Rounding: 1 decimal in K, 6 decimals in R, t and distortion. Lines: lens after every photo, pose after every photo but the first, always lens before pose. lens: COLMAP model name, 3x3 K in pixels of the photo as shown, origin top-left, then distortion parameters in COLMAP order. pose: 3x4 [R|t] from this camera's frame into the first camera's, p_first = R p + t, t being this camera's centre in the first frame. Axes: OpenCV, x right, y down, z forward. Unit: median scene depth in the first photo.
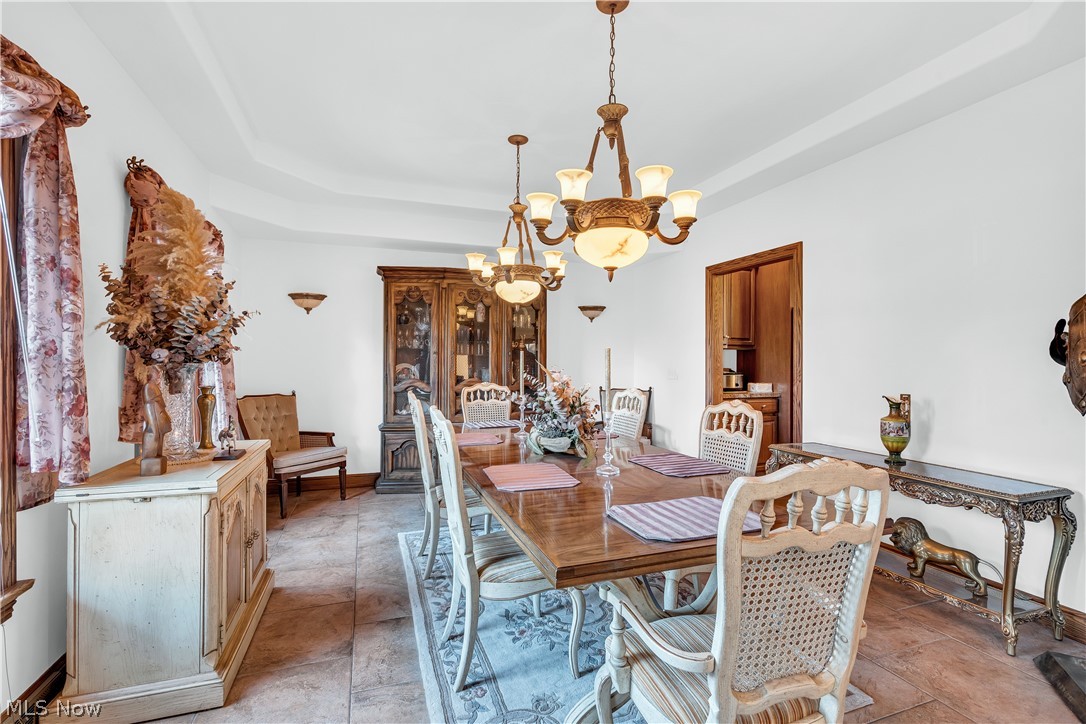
lens RADIAL K [[495.0, 0, 543.0], [0, 495.0, 362.0], [0, 0, 1]] dist [-0.000324, 0.000387]
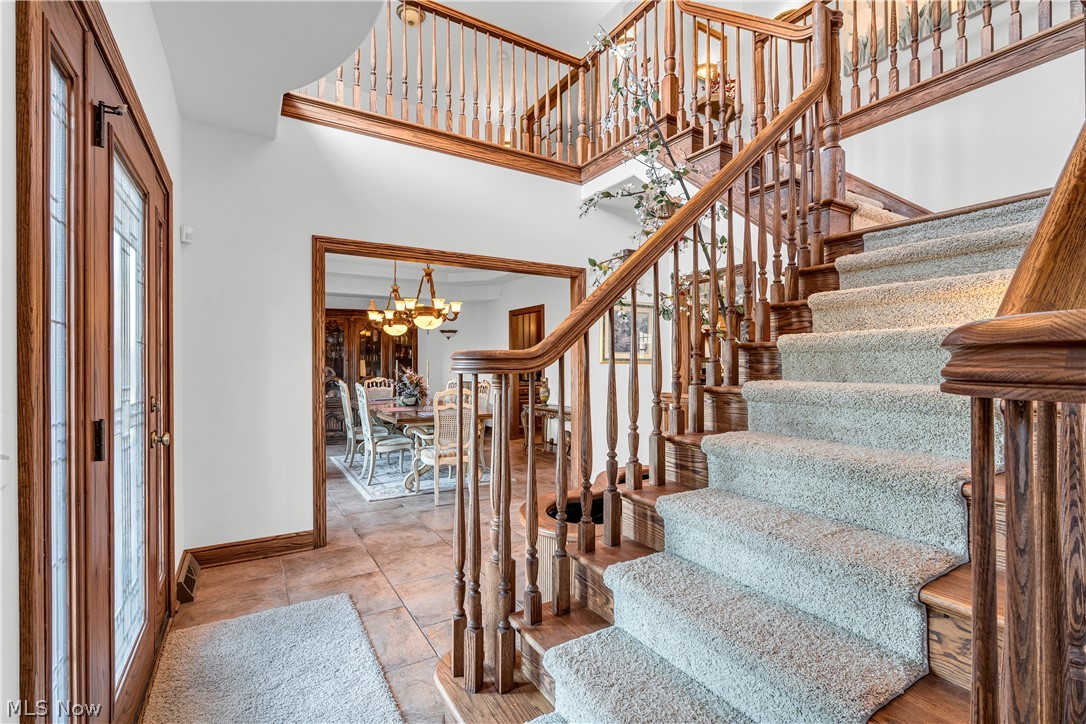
lens RADIAL K [[495.0, 0, 543.0], [0, 495.0, 362.0], [0, 0, 1]] dist [-0.000324, 0.000387]
pose [[0.979759, -0.005436, 0.200109, 0.105501], [0.006111, 0.999978, -0.002752, -0.004449], [-0.200090, 0.003919, 0.979770, -0.846511]]
